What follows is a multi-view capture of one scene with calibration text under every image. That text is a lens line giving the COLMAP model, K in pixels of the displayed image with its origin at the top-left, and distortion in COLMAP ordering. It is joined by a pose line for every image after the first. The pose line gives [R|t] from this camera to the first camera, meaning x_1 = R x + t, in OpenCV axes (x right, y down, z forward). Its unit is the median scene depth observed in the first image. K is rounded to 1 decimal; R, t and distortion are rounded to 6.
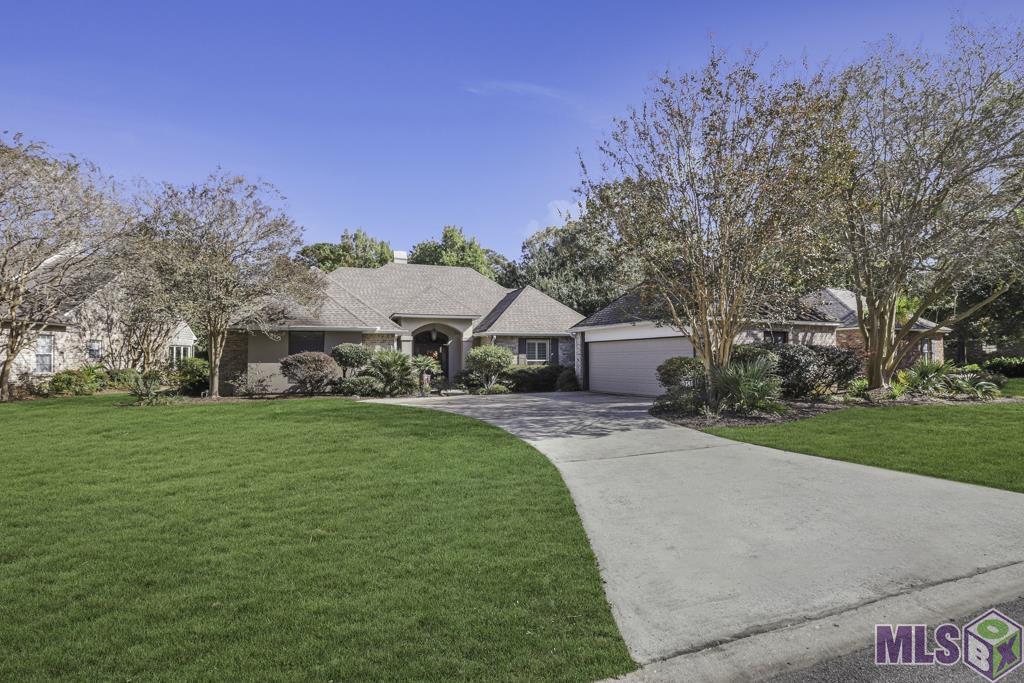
lens RADIAL K [[456.6, 0, 498.3], [0, 456.6, 342.5], [0, 0, 1]] dist [-0.029434, 0.018634]
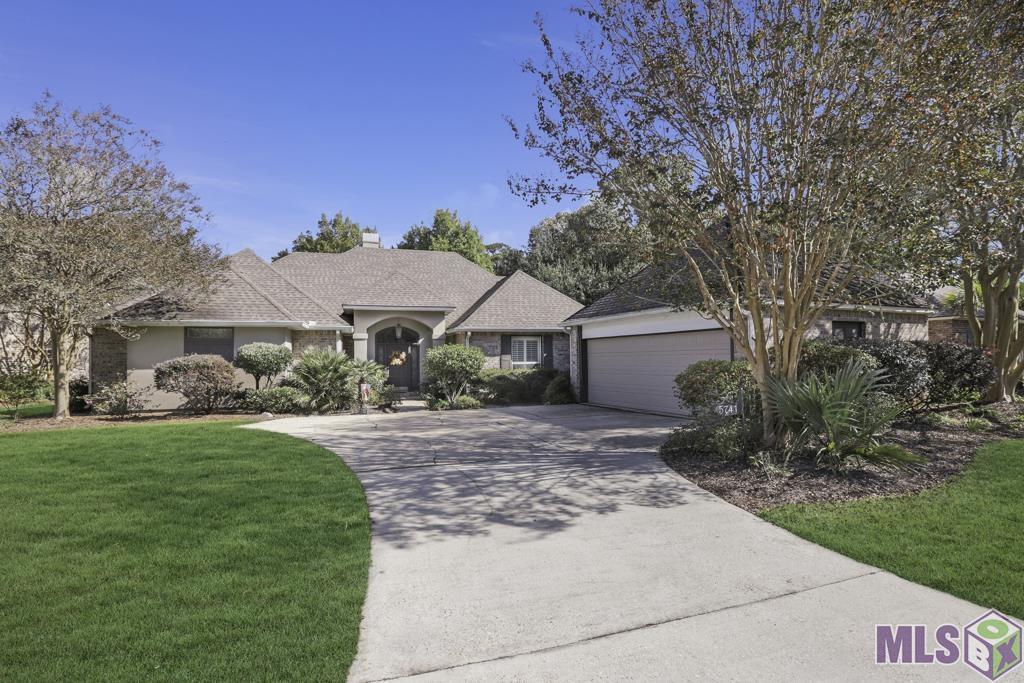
lens RADIAL K [[468.4, 0, 502.1], [0, 468.4, 352.8], [0, 0, 1]] dist [-0.034778, 0.020728]
pose [[0.999521, -0.007005, -0.030139, 0.076758], [0.007738, 0.999676, 0.024256, 0.001979], [0.029959, -0.024478, 0.999251, 0.207430]]
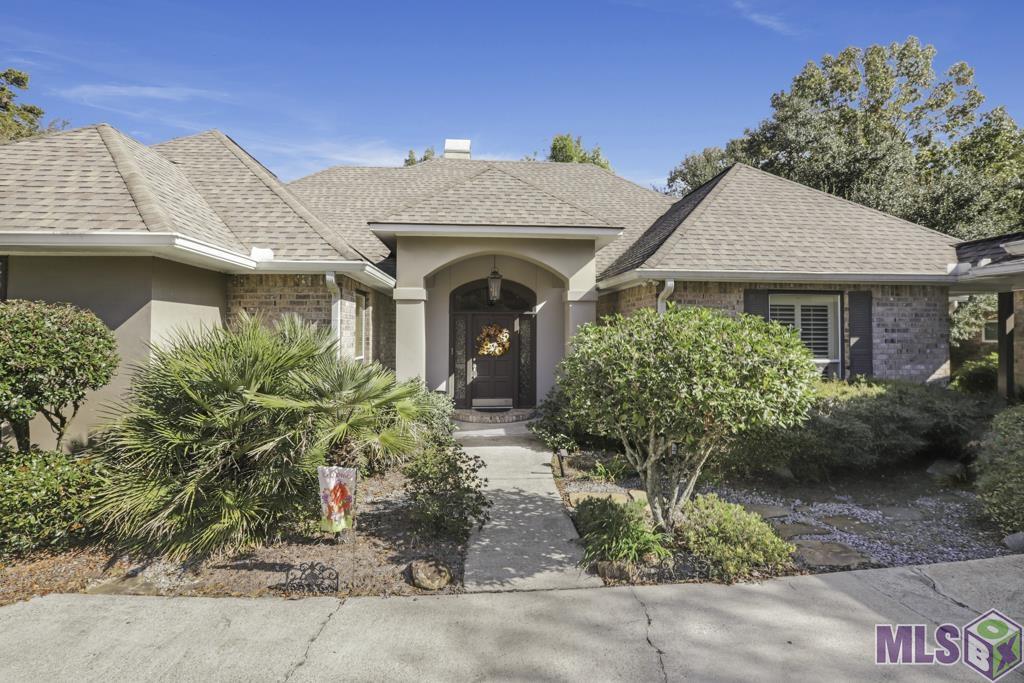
lens RADIAL K [[470.6, 0, 509.1], [0, 470.6, 331.7], [0, 0, 1]] dist [-0.049242, 0.020336]
pose [[0.970603, 0.004455, -0.240643, -0.038328], [0.003491, 0.999463, 0.032585, 0.009064], [0.240659, -0.032467, 0.970066, 0.711793]]
